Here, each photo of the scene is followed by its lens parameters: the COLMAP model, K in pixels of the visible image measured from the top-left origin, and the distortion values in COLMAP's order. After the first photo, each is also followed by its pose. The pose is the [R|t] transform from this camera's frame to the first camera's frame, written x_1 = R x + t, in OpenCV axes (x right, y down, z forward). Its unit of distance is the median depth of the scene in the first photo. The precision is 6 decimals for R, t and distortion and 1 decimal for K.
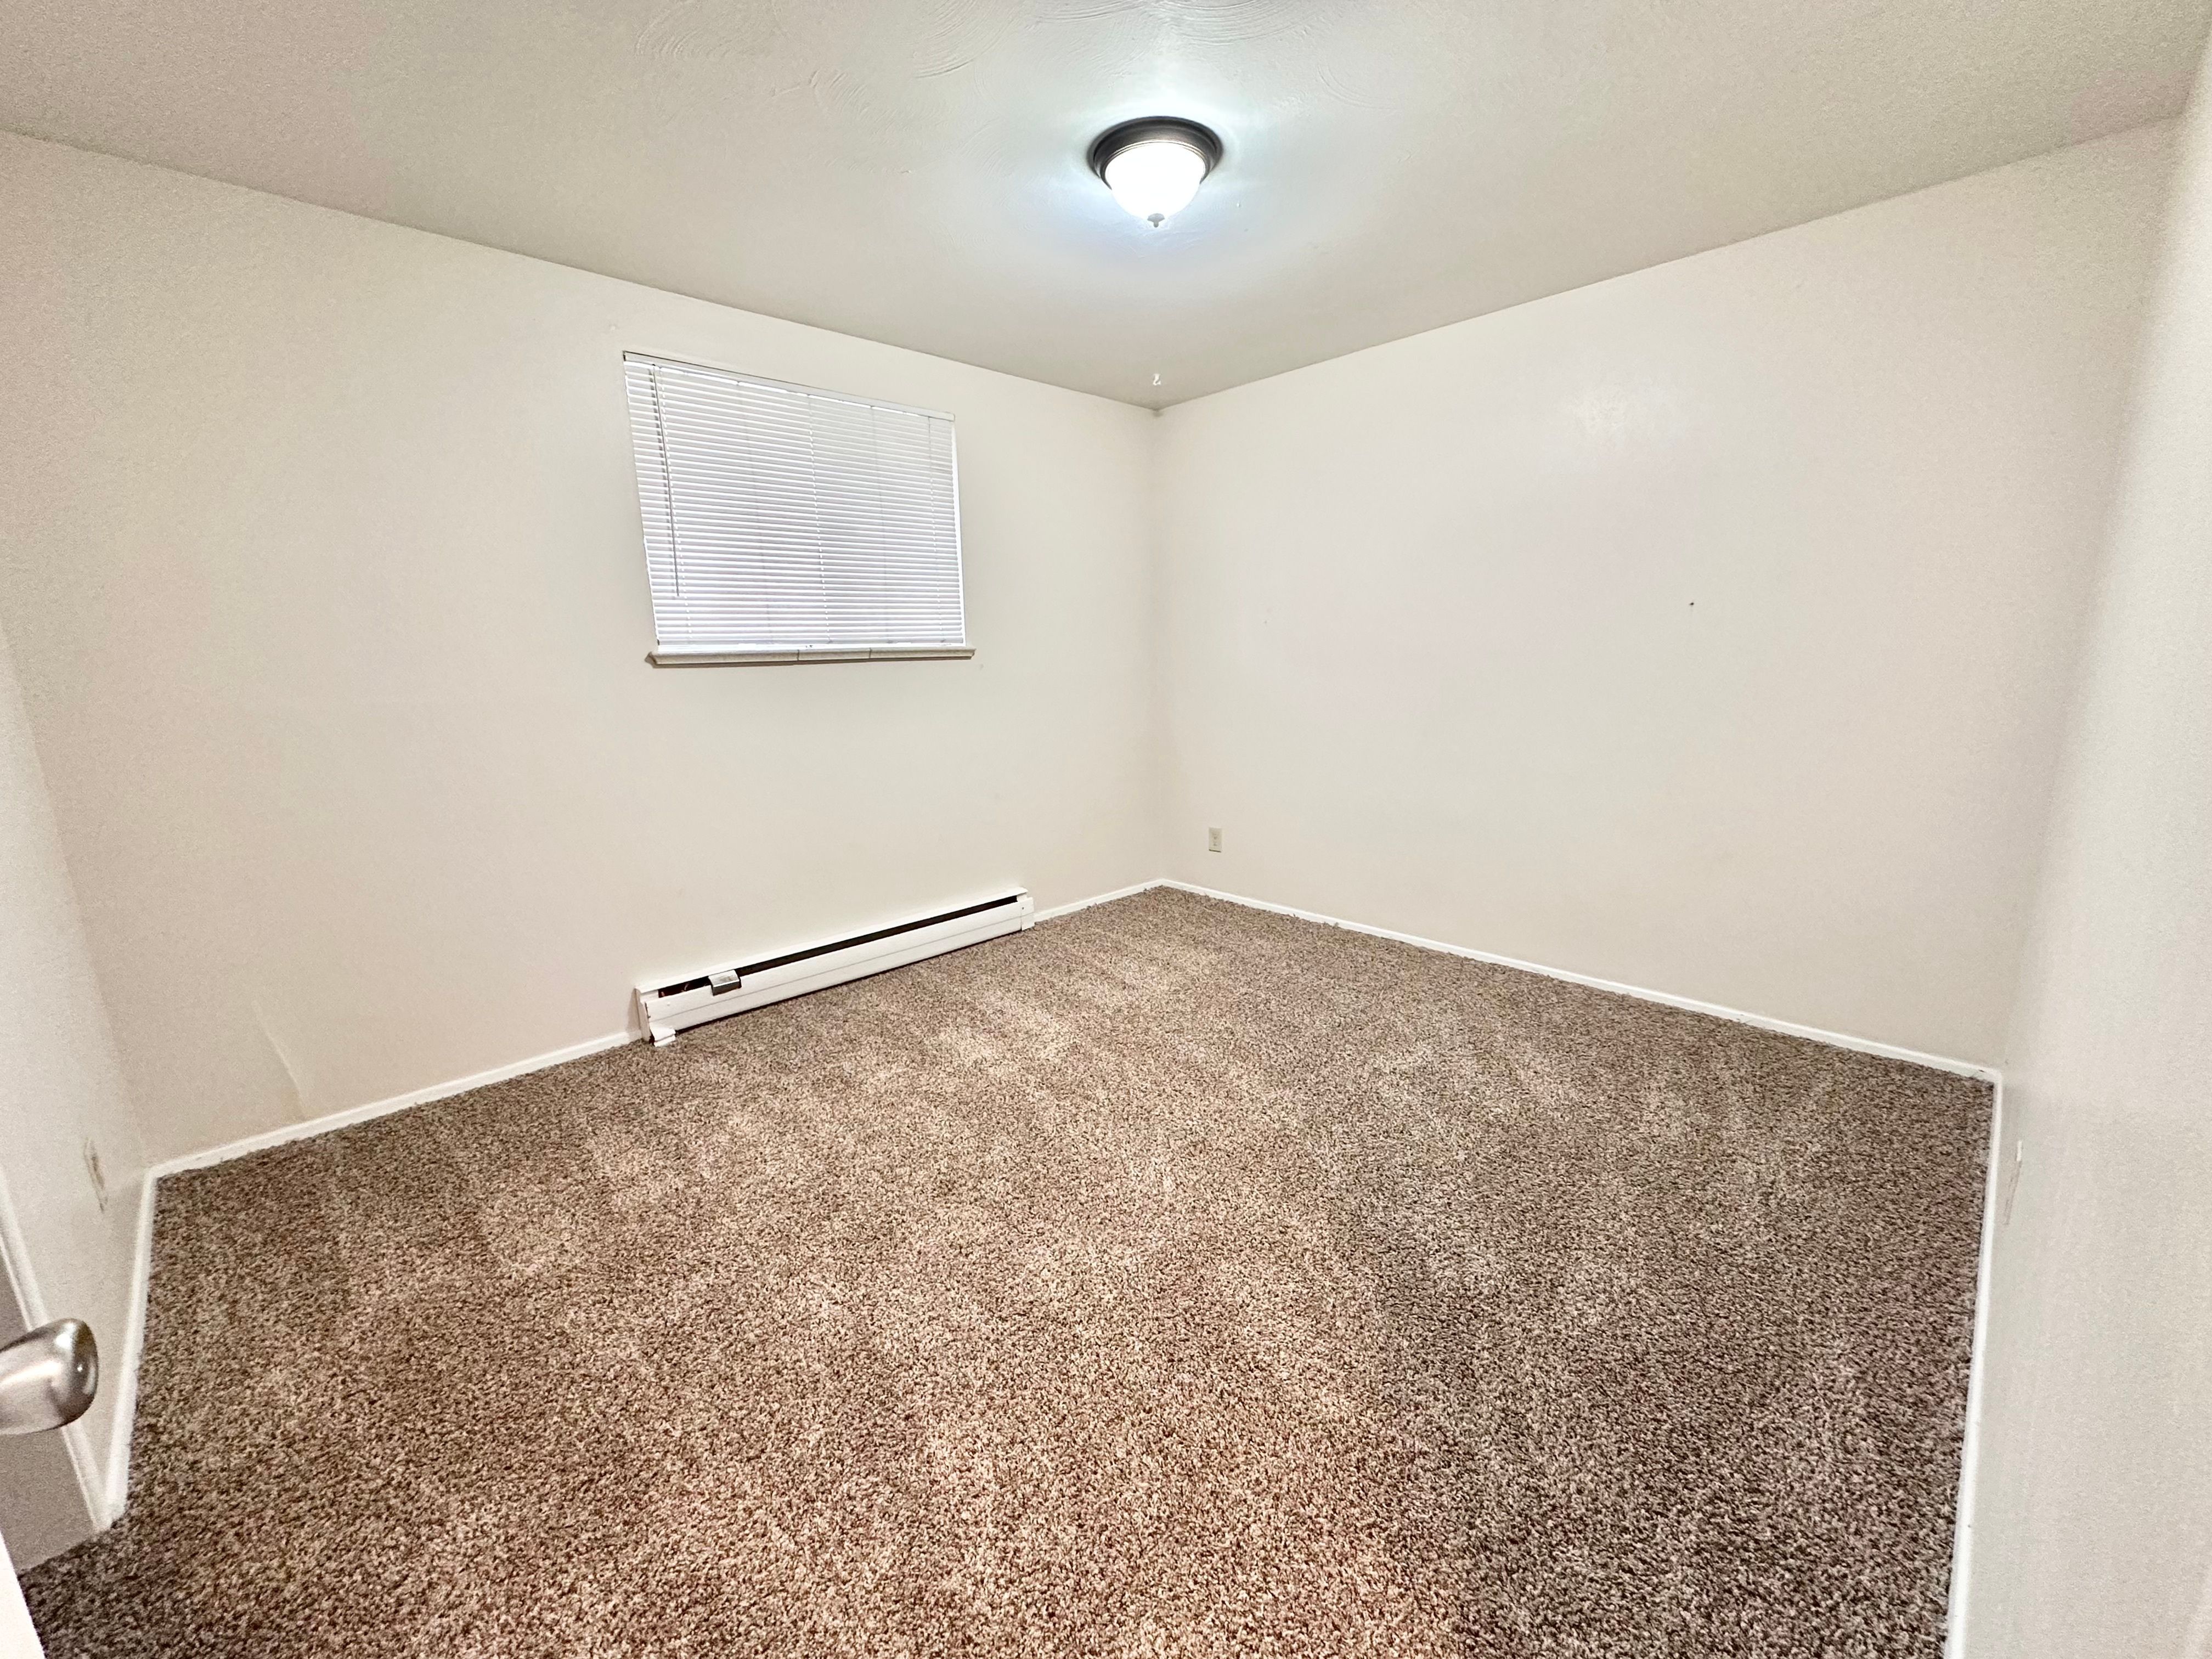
lens RADIAL K [[879.7, 0, 1105.3], [0, 879.7, 828.0], [0, 0, 1]] dist [-0.002188, -0.000331]
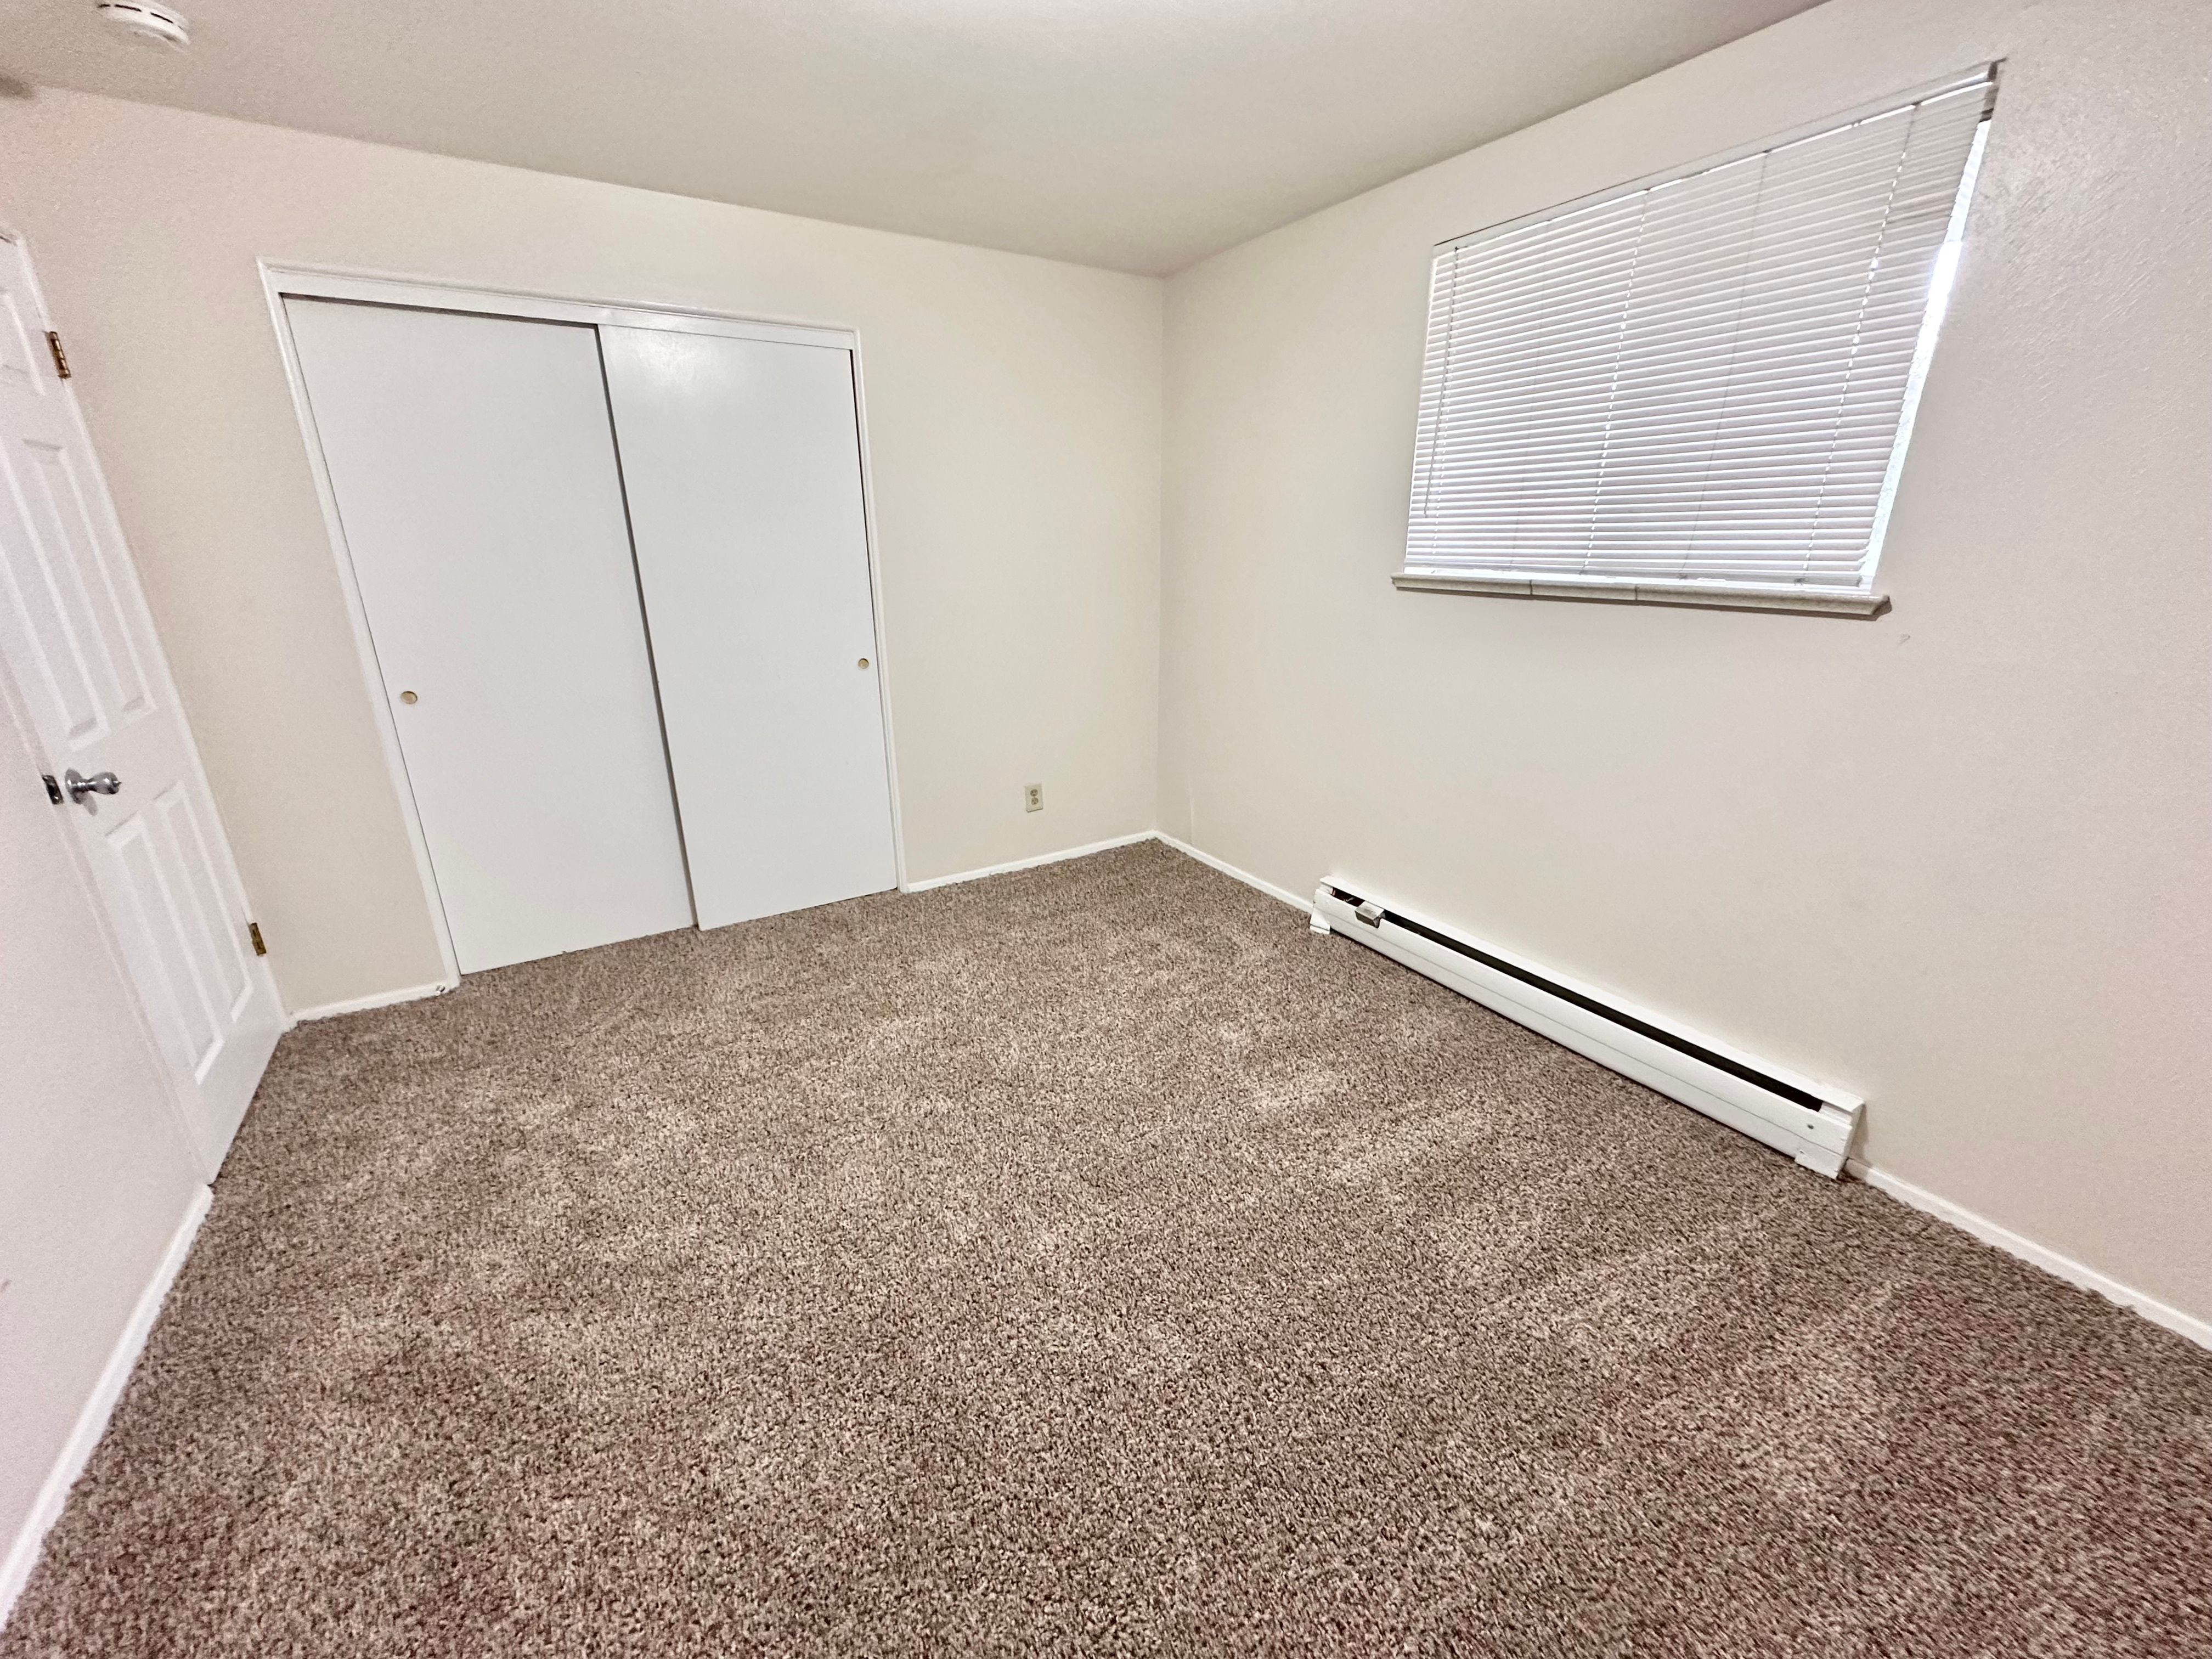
lens RADIAL K [[879.7, 0, 1105.3], [0, 879.7, 828.0], [0, 0, 1]] dist [-0.002188, -0.000331]
pose [[-0.222705, 0.325584, -0.918911, 0.520326], [-0.186075, 0.911058, 0.367899, -0.225165], [0.956963, 0.252919, -0.142314, 0.830744]]
